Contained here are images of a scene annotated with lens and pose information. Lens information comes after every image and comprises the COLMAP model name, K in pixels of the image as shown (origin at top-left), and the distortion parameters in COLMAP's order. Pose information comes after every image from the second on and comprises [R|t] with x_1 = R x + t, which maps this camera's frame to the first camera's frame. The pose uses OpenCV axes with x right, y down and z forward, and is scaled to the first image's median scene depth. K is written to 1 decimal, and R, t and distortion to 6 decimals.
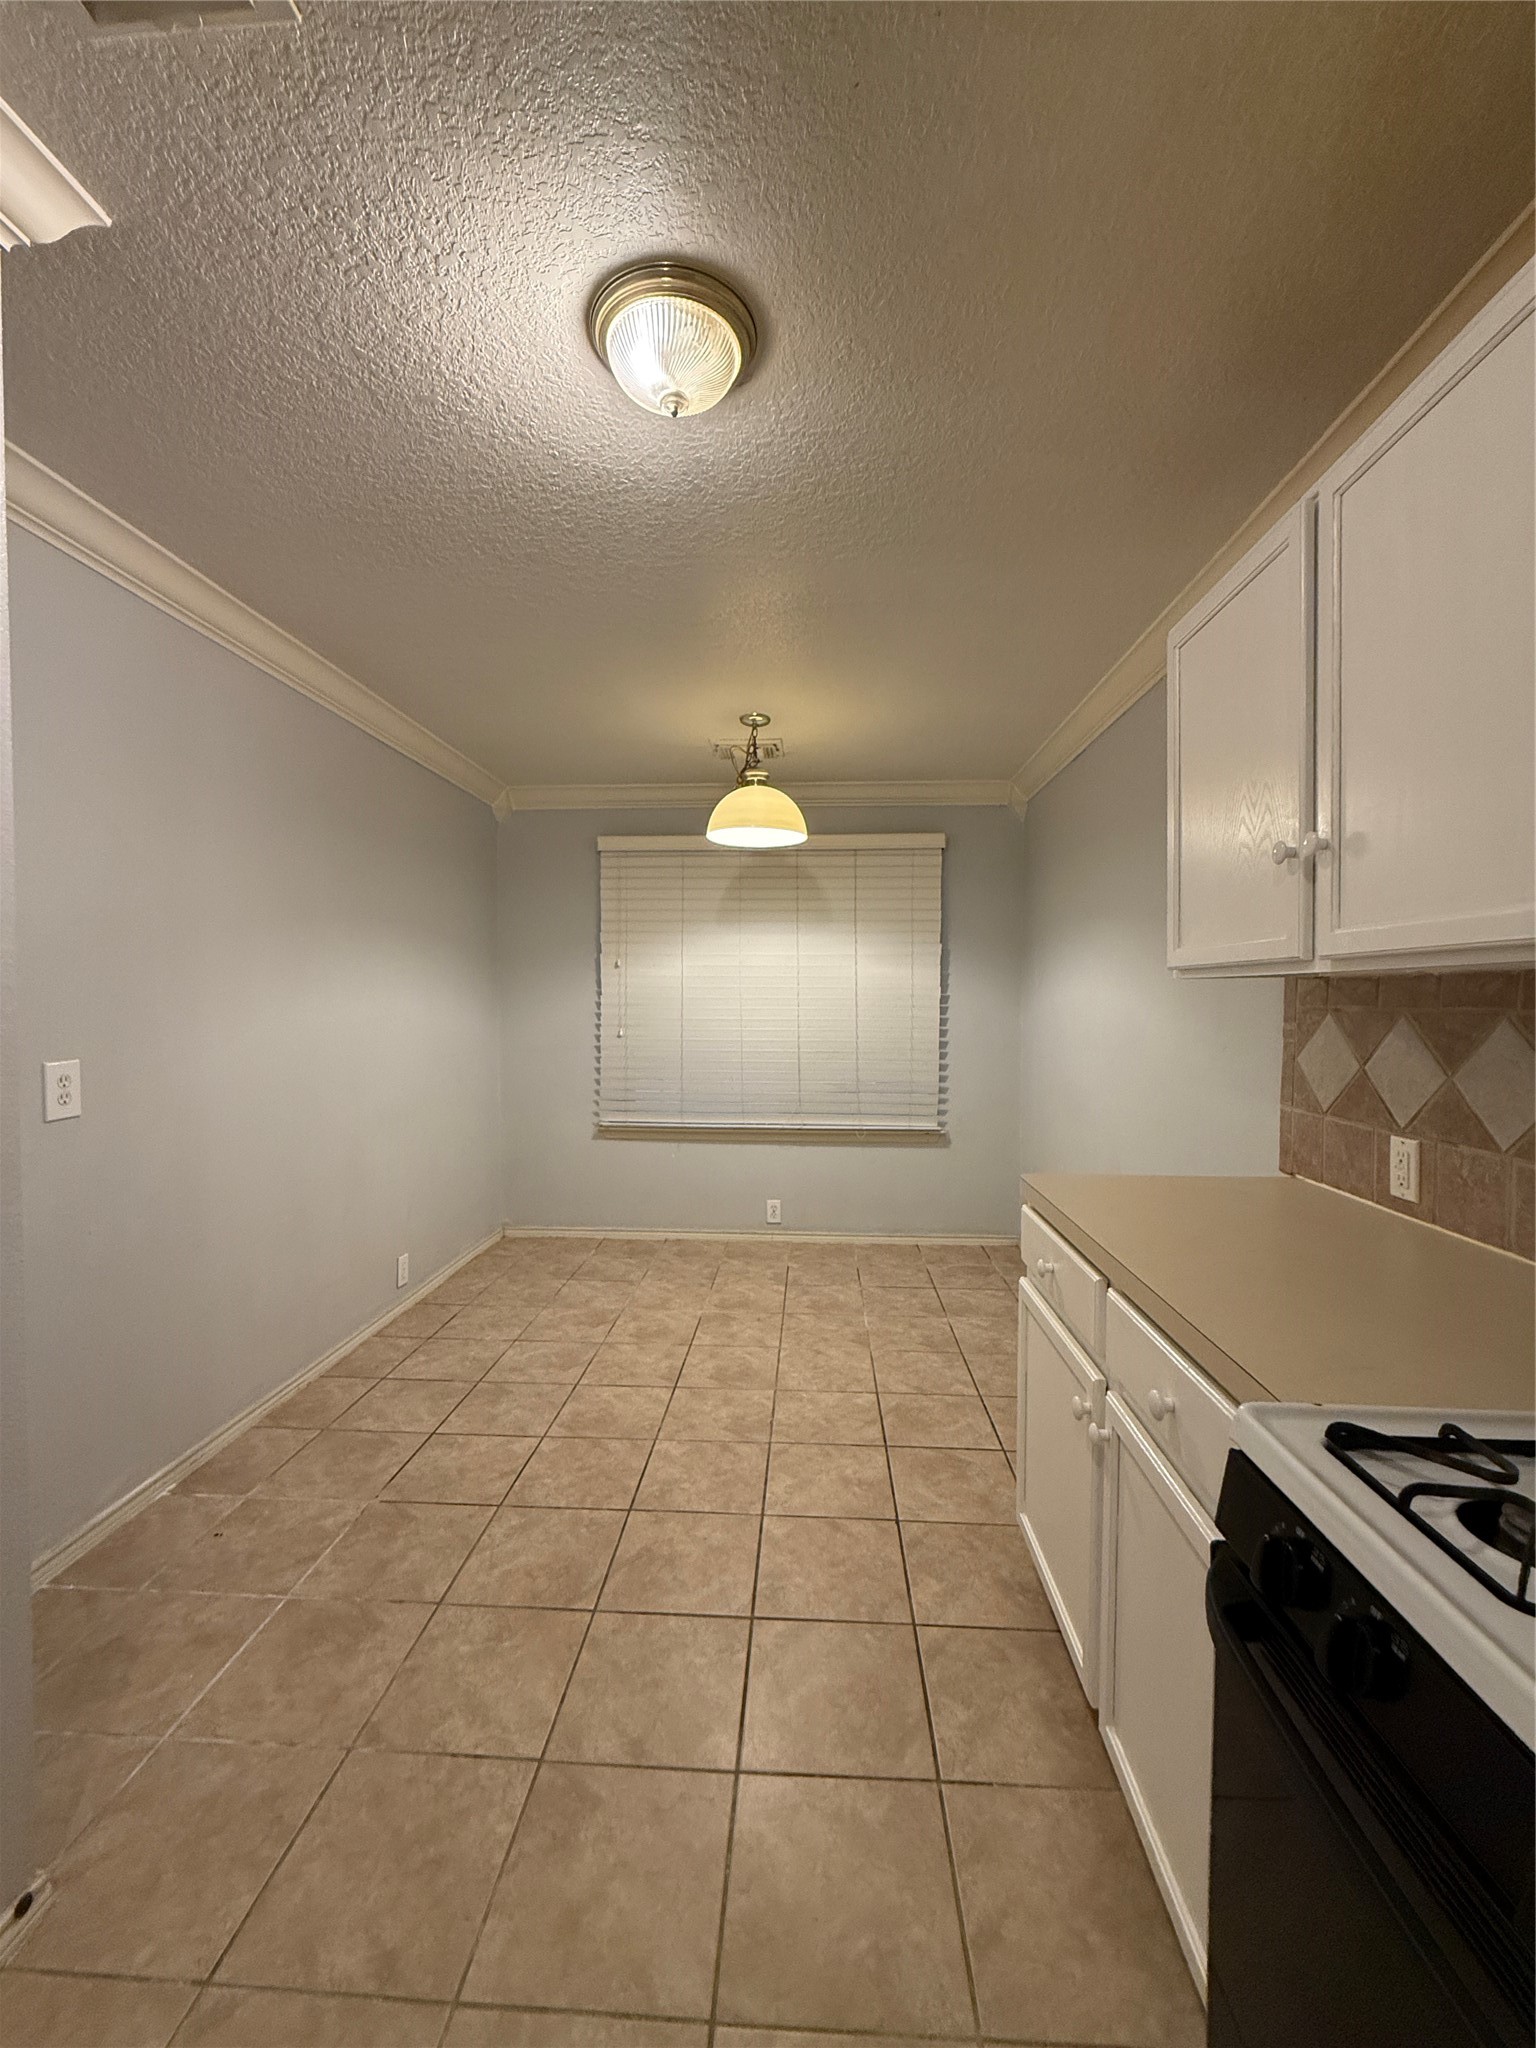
lens RADIAL K [[825.5, 0, 766.3], [0, 825.5, 1018.1], [0, 0, 1]] dist [-0.000925, 0.000088]
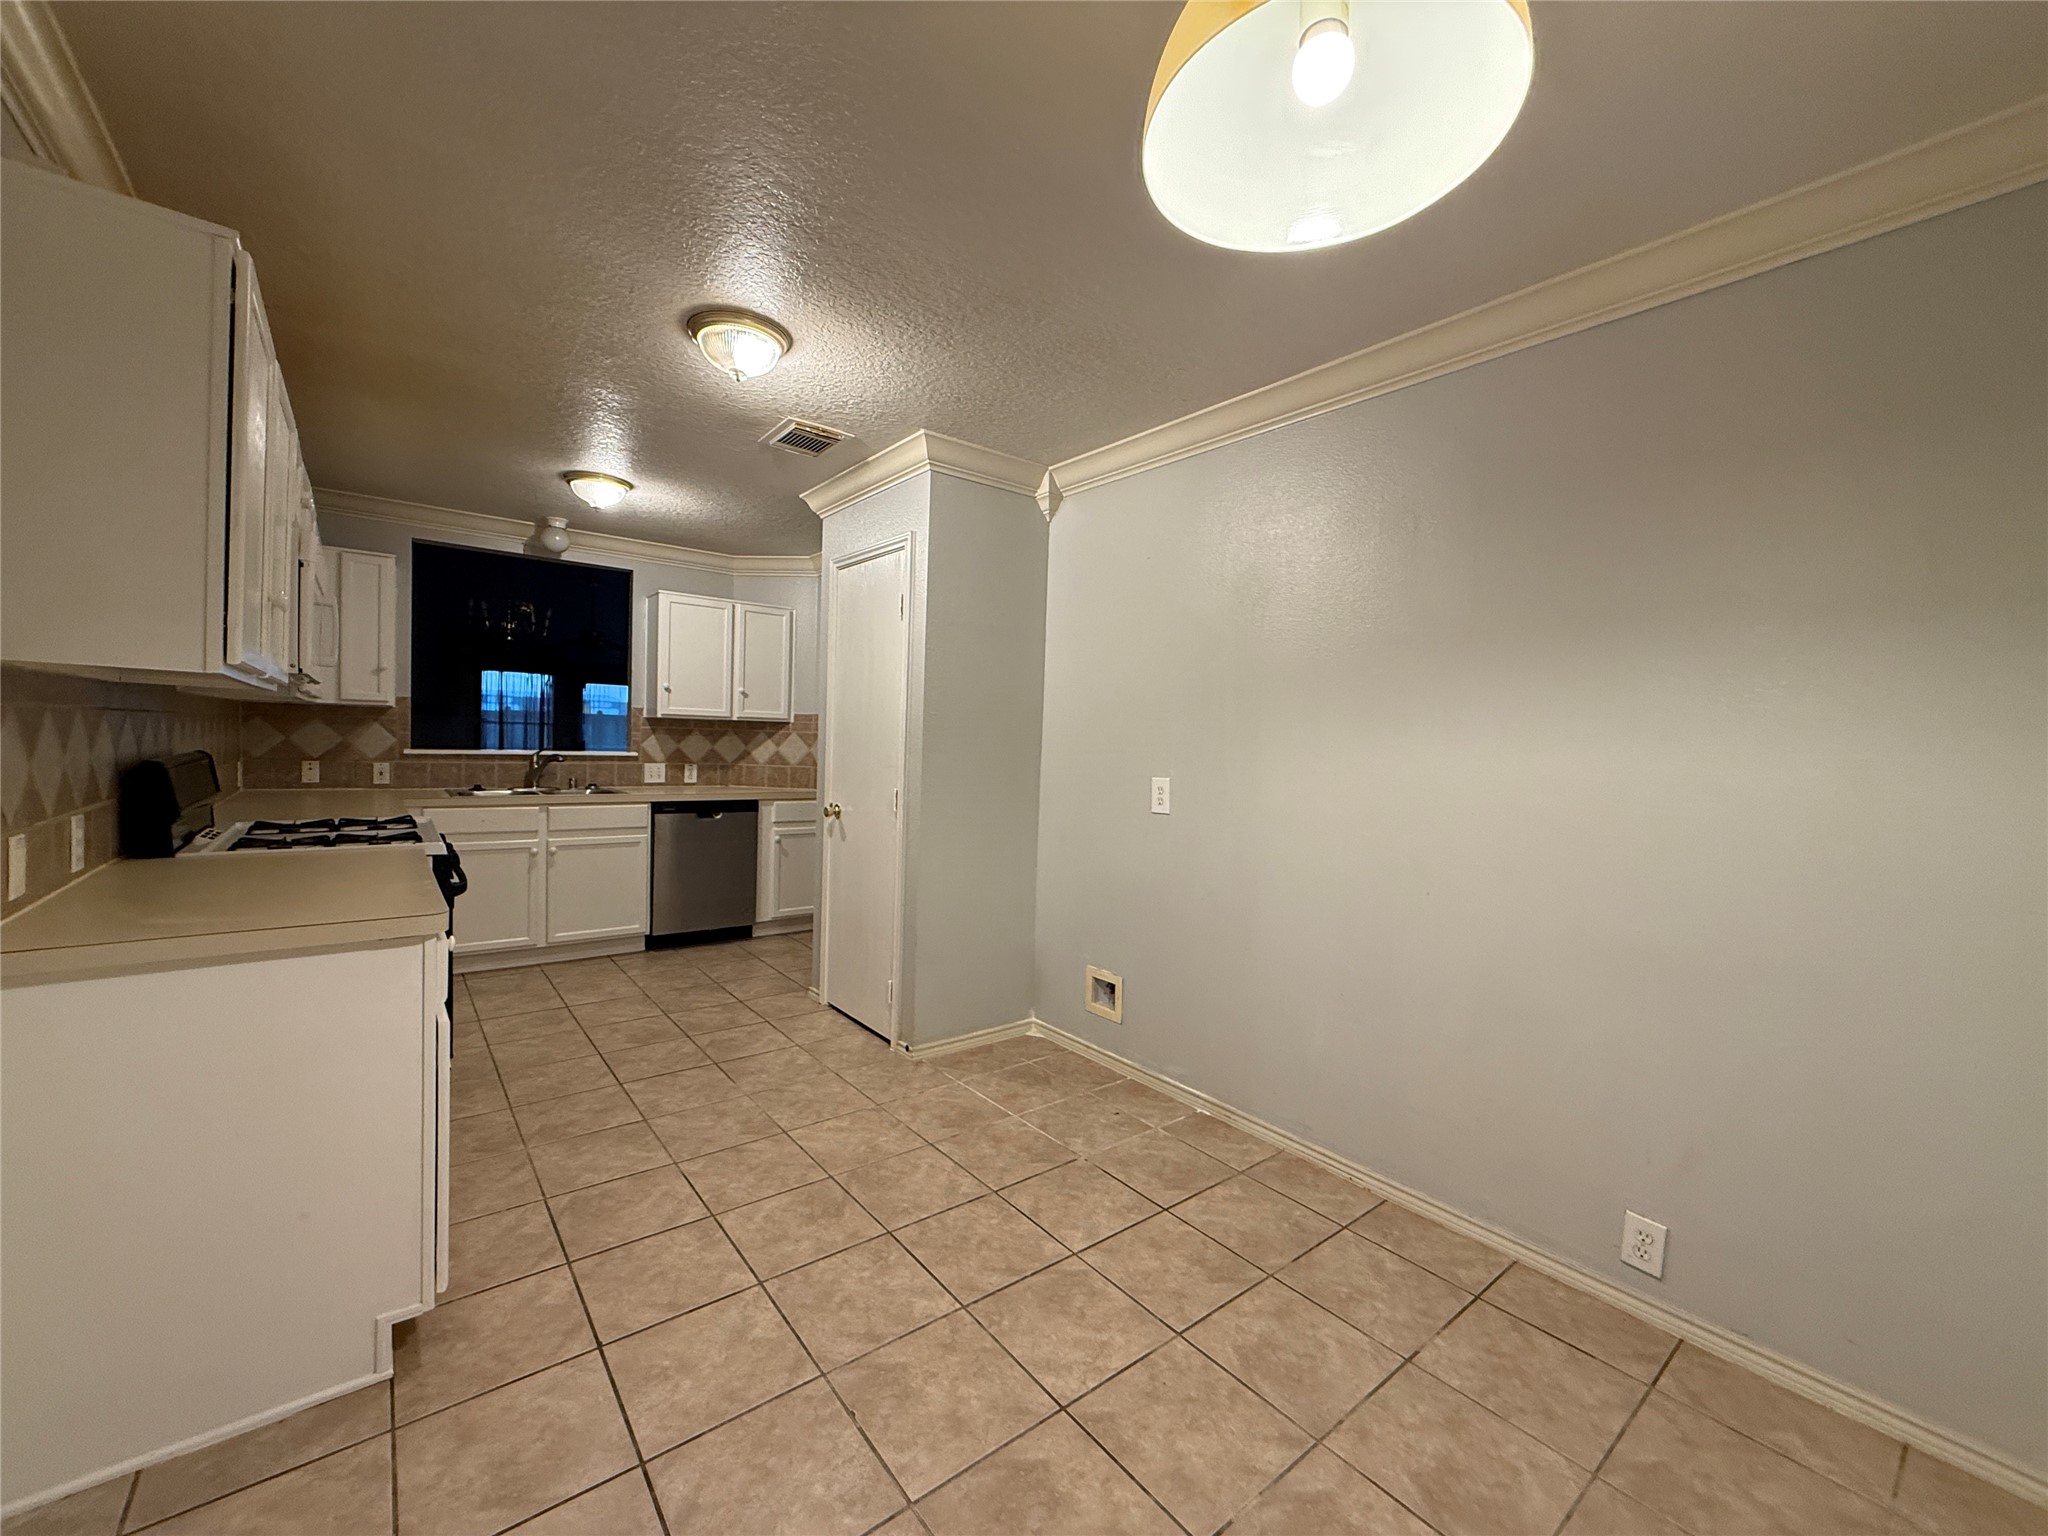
lens RADIAL K [[825.5, 0, 1031.9], [0, 825.5, 763.4], [0, 0, 1]] dist [-0.000925, 0.000088]
pose [[-0.739962, -0.007441, -0.672607, 0.396704], [-0.051129, 0.997668, 0.045213, -0.034762], [0.670703, 0.067846, -0.738617, 1.850398]]
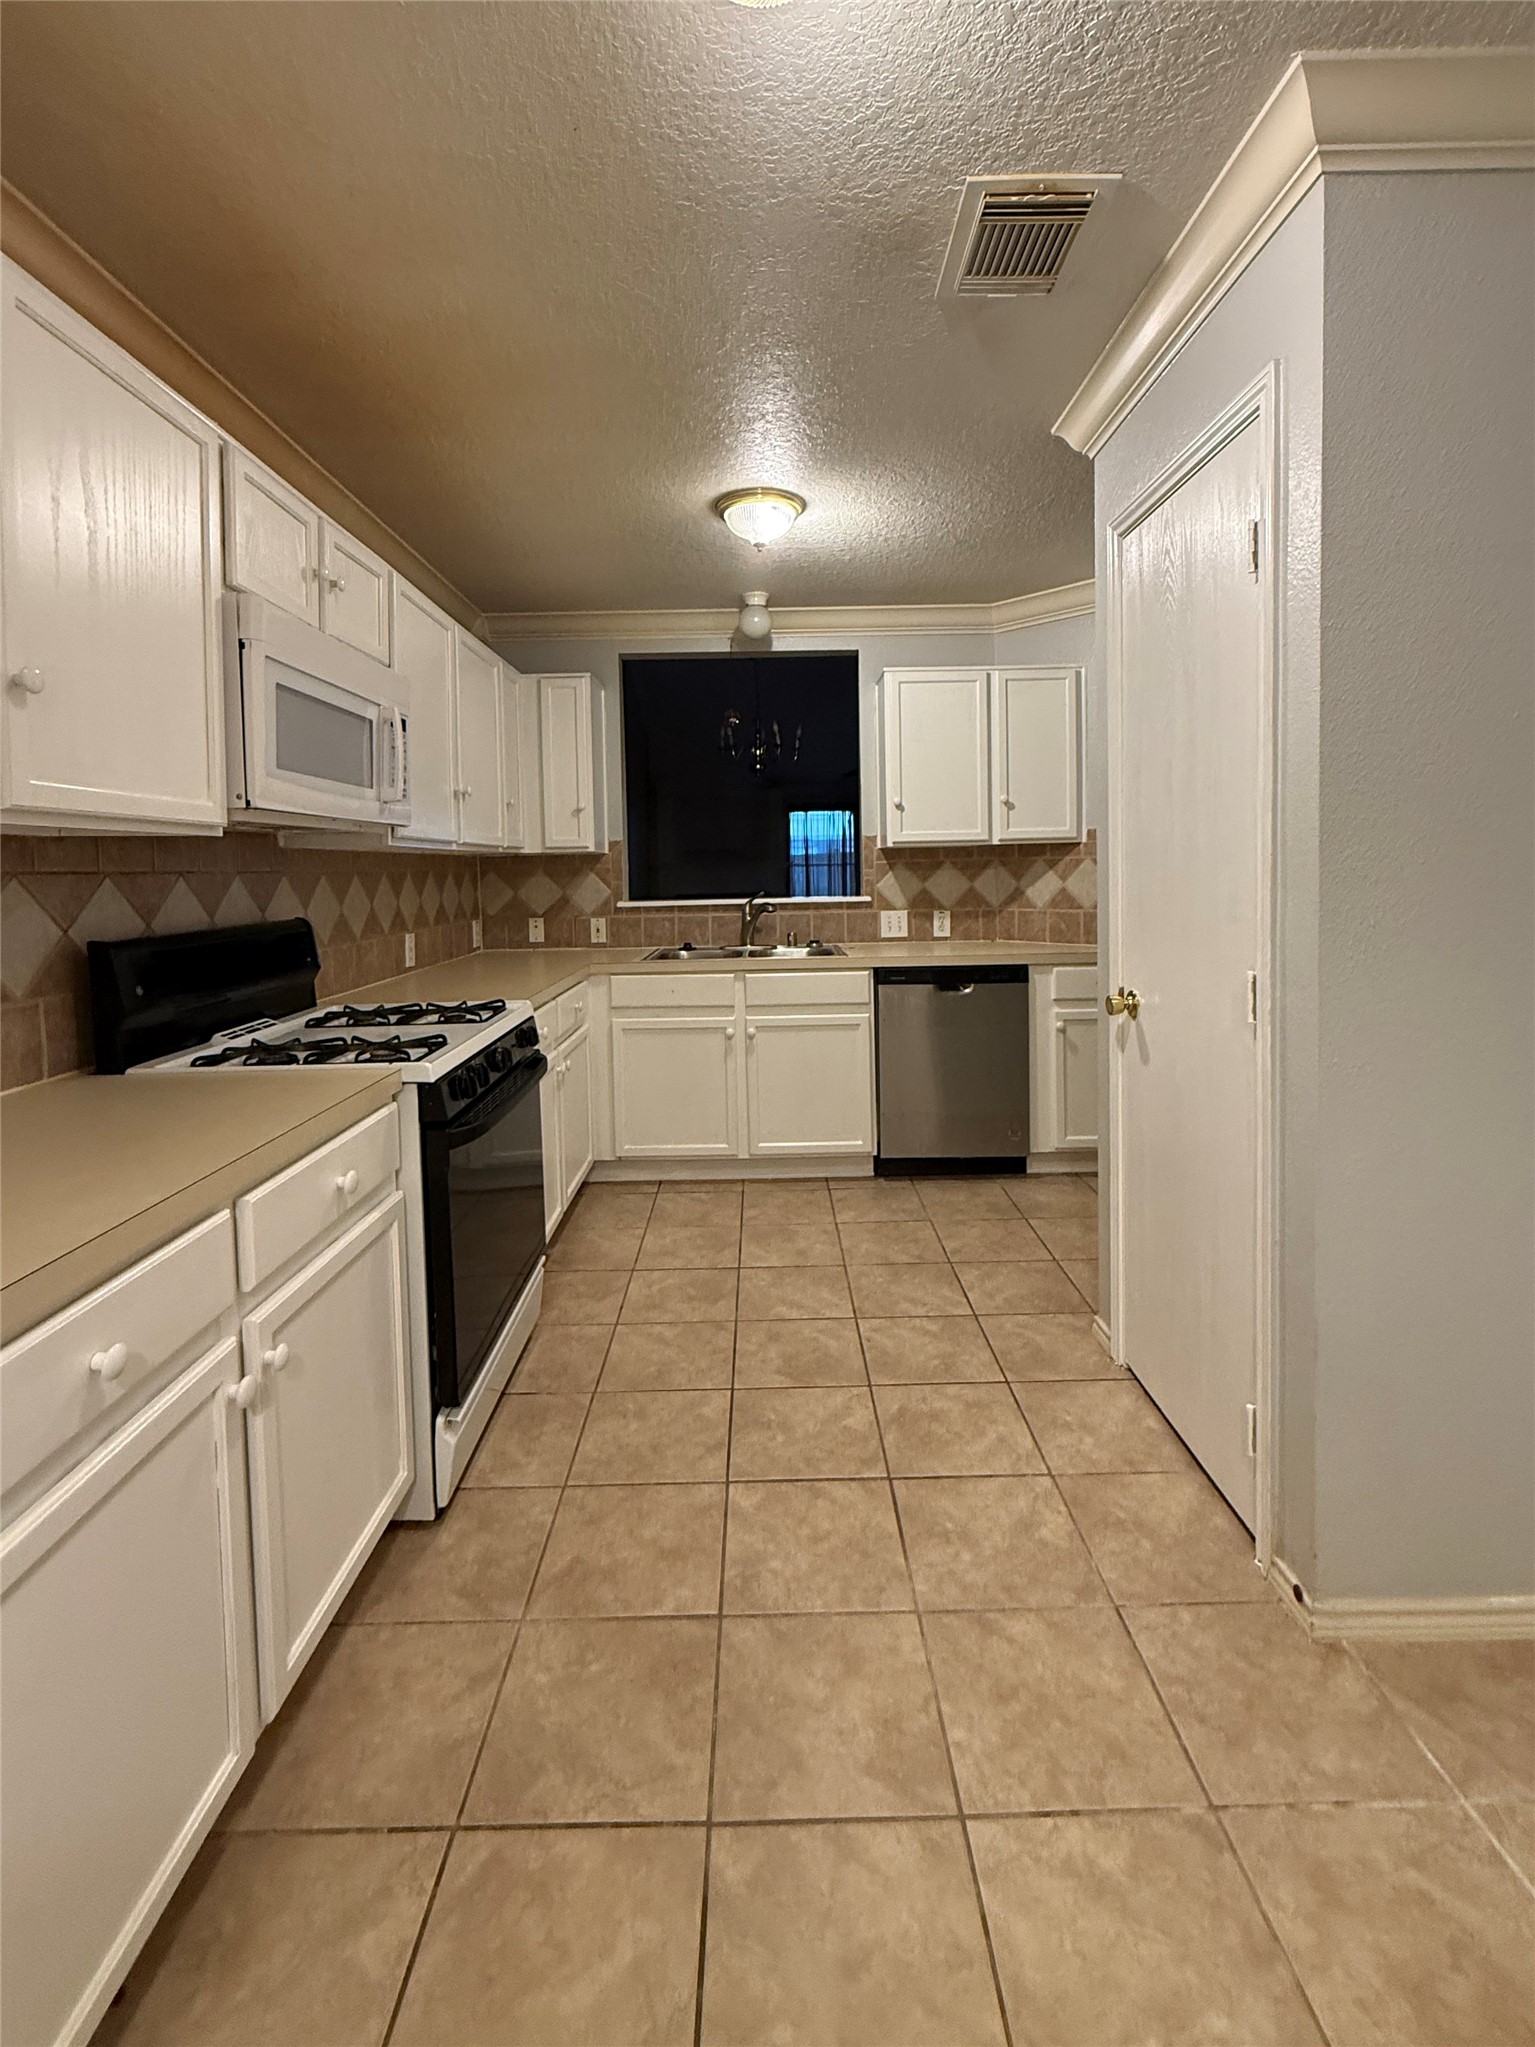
lens RADIAL K [[914.3, 0, 766.1], [0, 914.3, 907.5], [0, 0, 1]] dist [0.000494, 0.000111]
pose [[-0.997893, 0.020515, -0.061555, -0.036495], [0.016283, 0.997520, 0.068479, -0.012849], [0.062807, 0.067333, -0.995752, 1.223997]]
